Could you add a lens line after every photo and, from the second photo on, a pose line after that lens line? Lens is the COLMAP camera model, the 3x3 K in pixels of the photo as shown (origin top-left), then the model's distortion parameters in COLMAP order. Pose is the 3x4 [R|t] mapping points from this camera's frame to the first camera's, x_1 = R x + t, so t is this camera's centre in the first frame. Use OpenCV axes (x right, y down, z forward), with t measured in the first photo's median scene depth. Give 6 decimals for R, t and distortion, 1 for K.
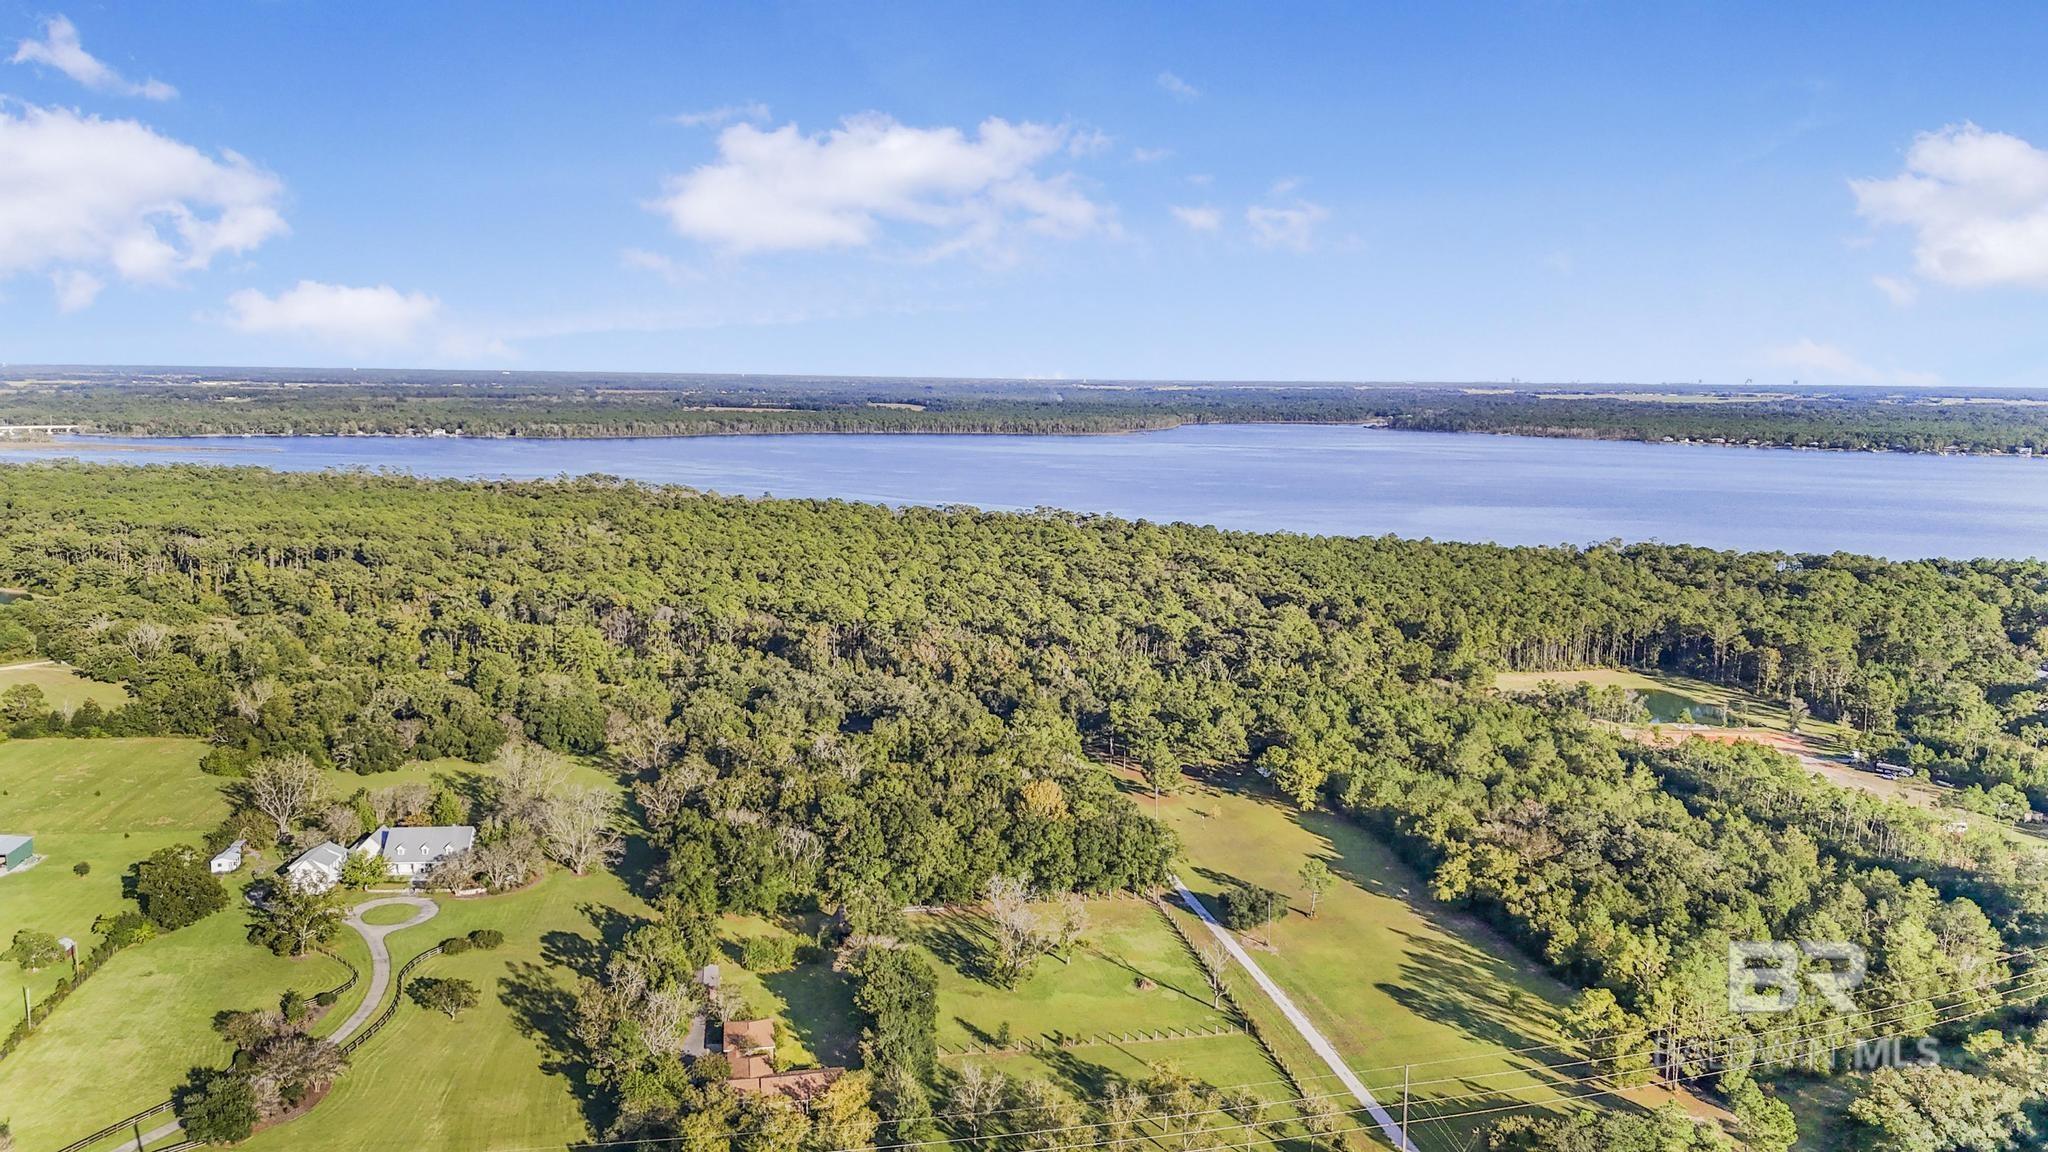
lens RADIAL K [[1500.8, 0, 1034.8], [0, 1500.8, 574.1], [0, 0, 1]] dist [0.076110, -0.061634]
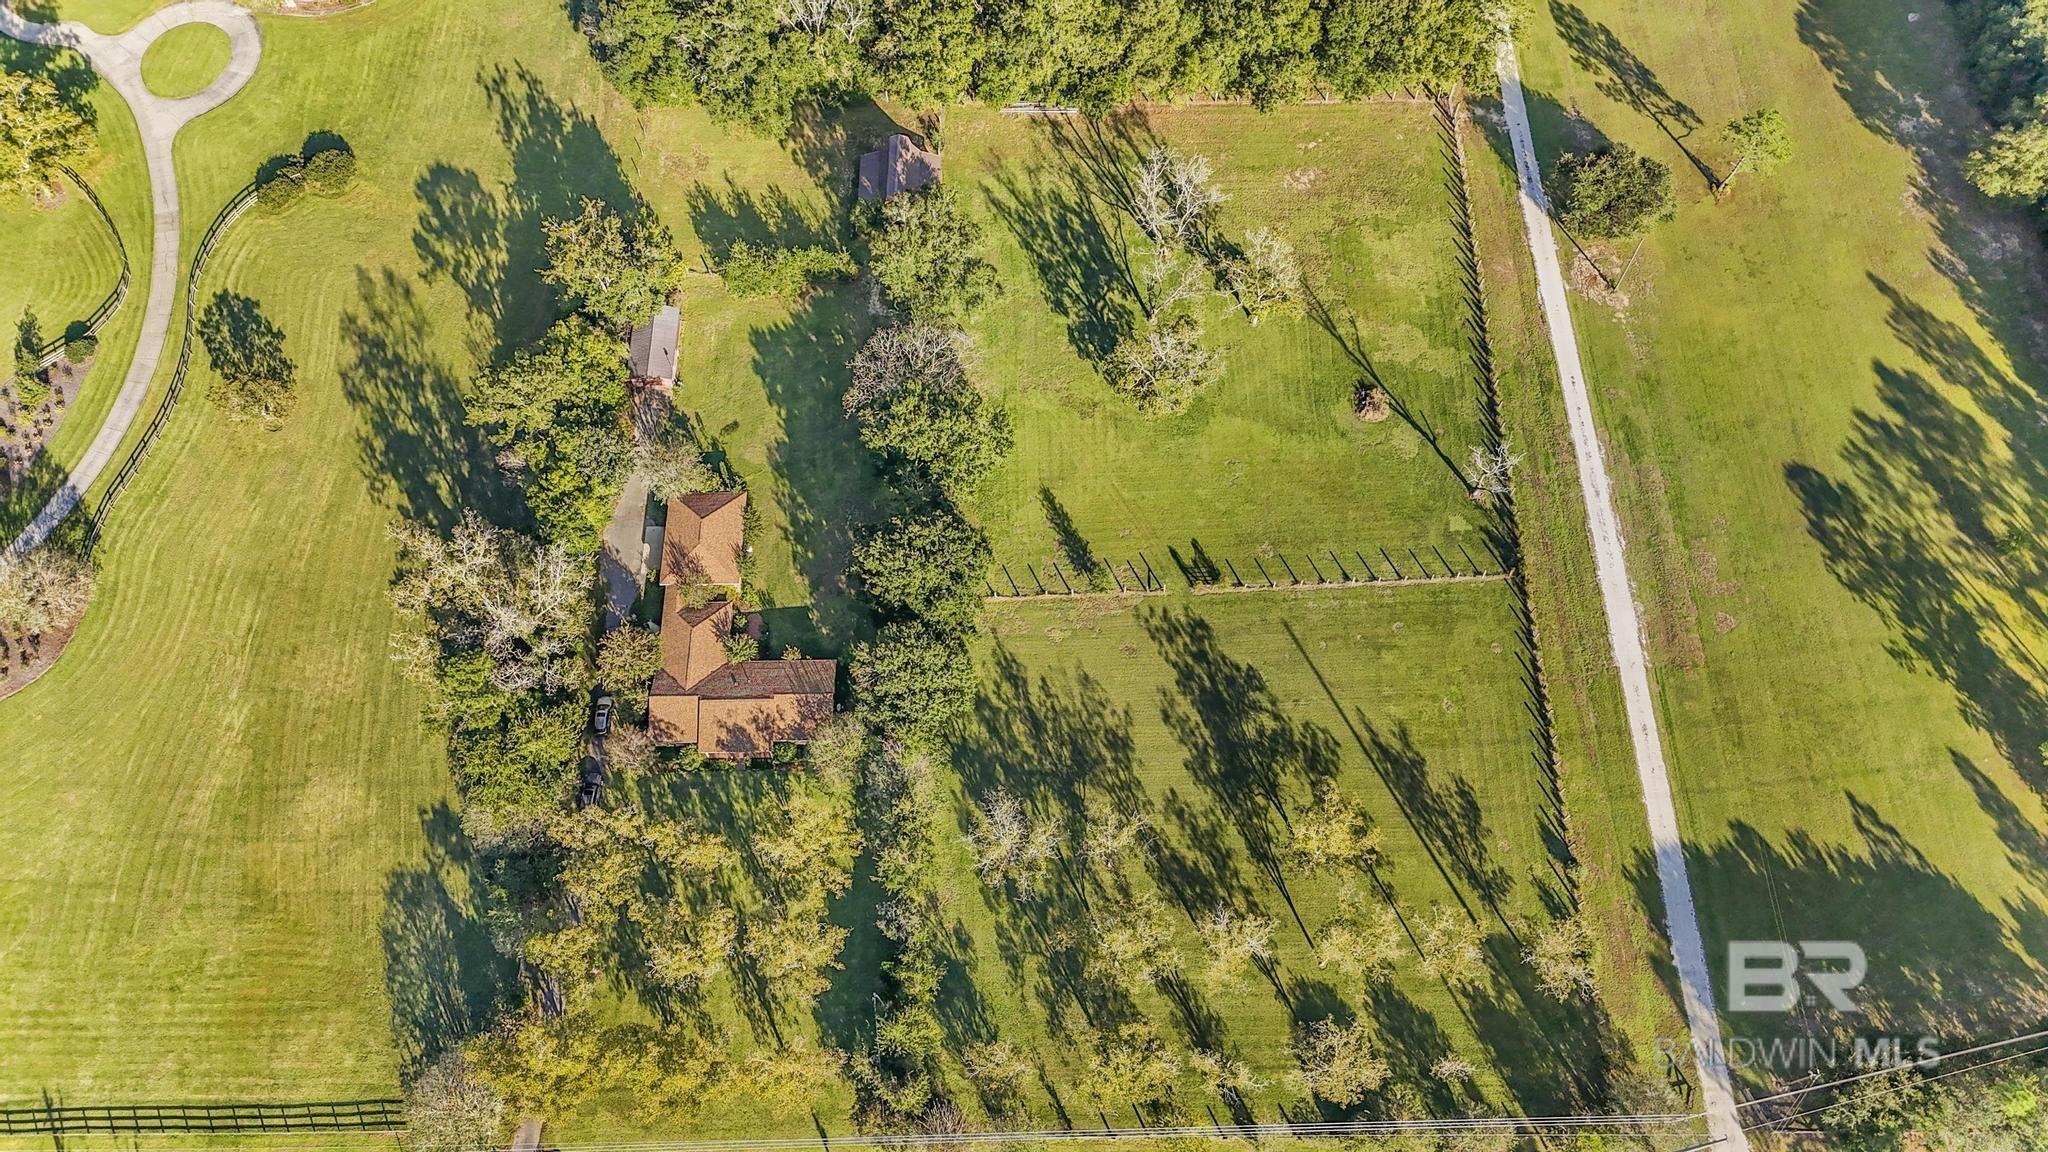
lens RADIAL K [[1500.8, 0, 1023.7], [0, 1500.8, 560.6], [0, 0, 1]] dist [0.076110, -0.061634]
pose [[0.981909, 0.154876, -0.108939, 0.009378], [0.001987, 0.566863, 0.823810, -0.152145], [0.189342, -0.809123, 0.556300, 0.481735]]
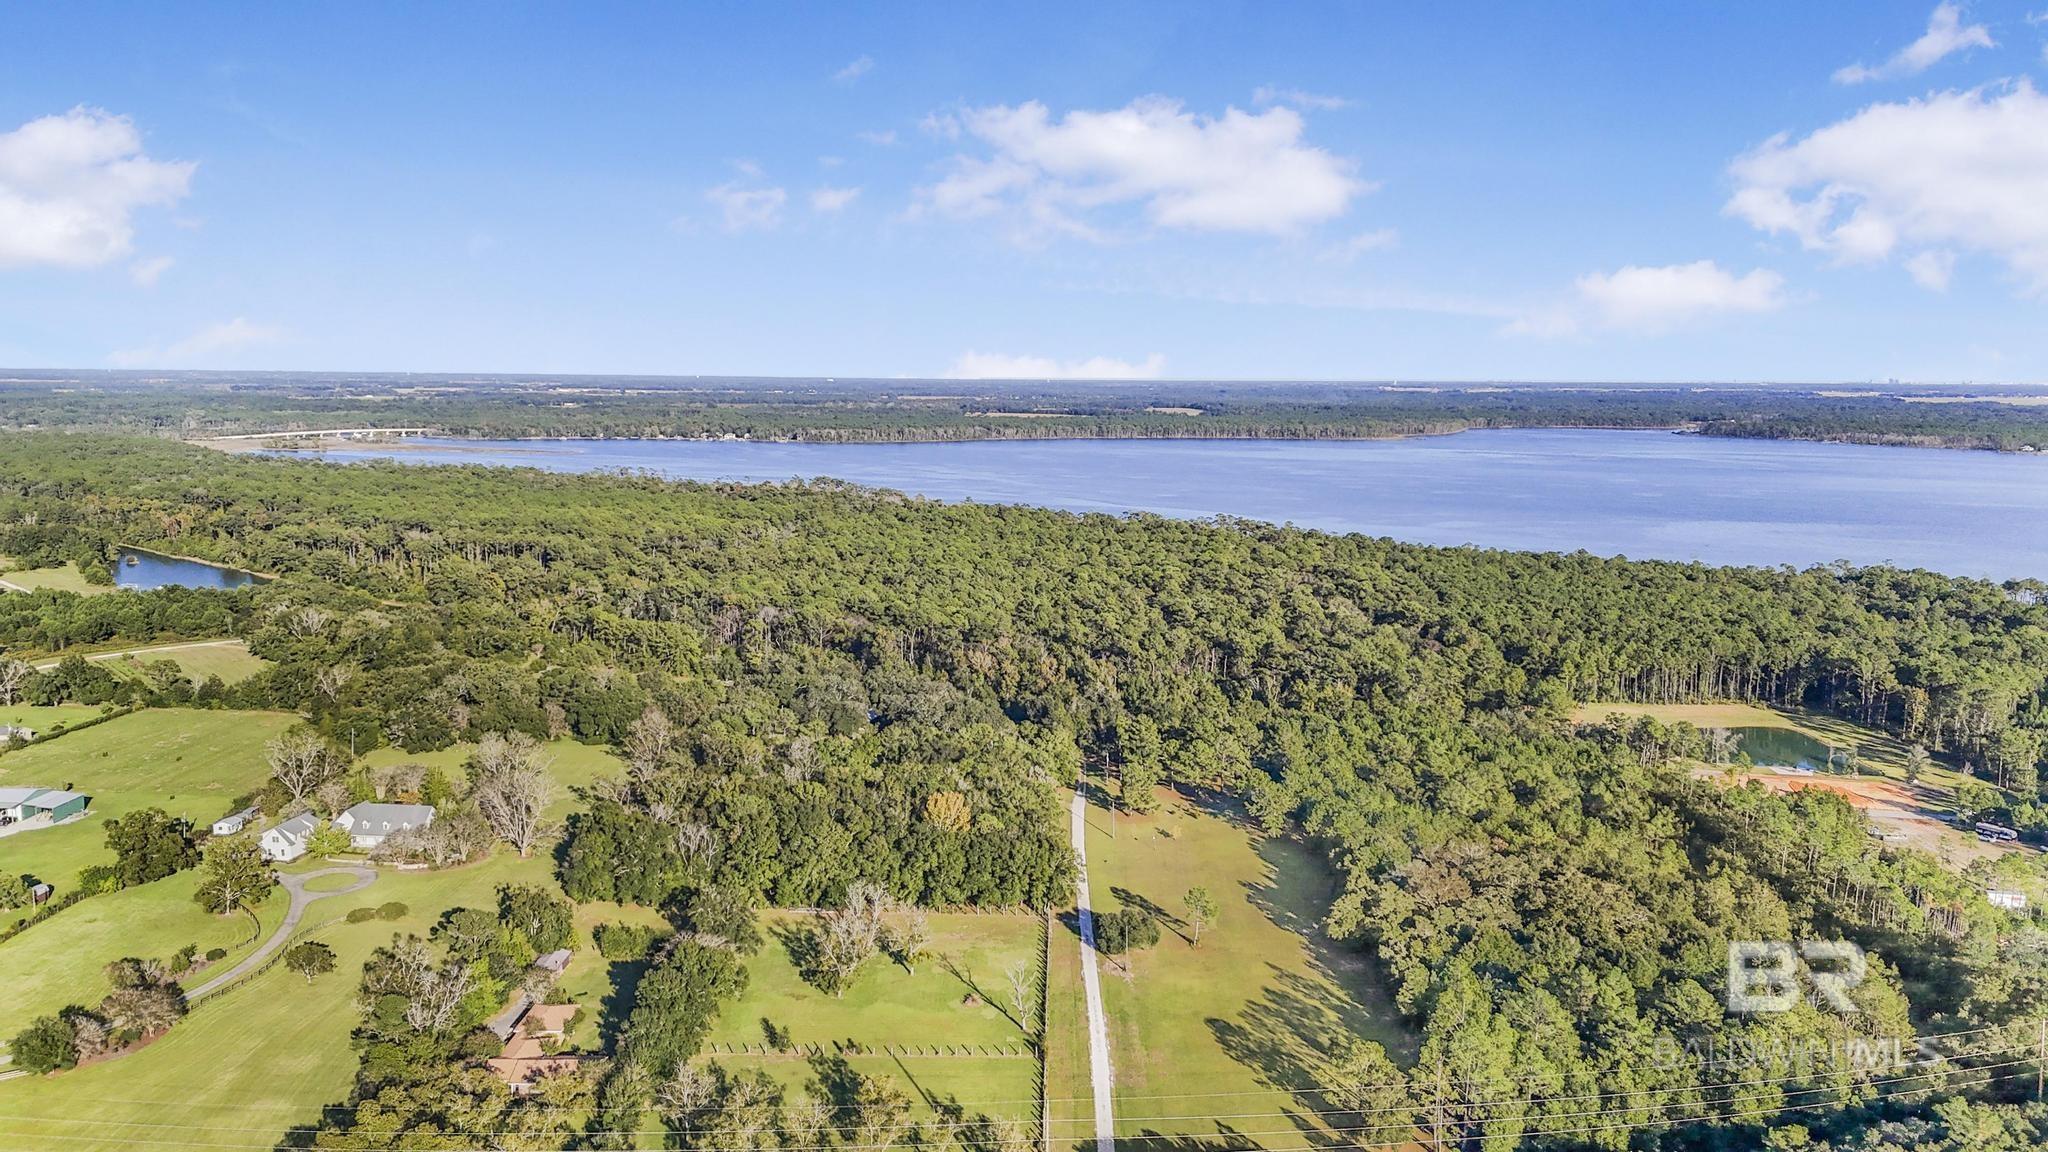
lens RADIAL K [[1500.8, 0, 1026.2], [0, 1500.8, 591.8], [0, 0, 1]] dist [0.076110, -0.061634]
pose [[0.978812, 0.025896, -0.203114, 0.246652], [-0.024100, 0.999646, 0.011310, -0.008214], [0.203335, -0.006175, 0.979090, 0.027388]]
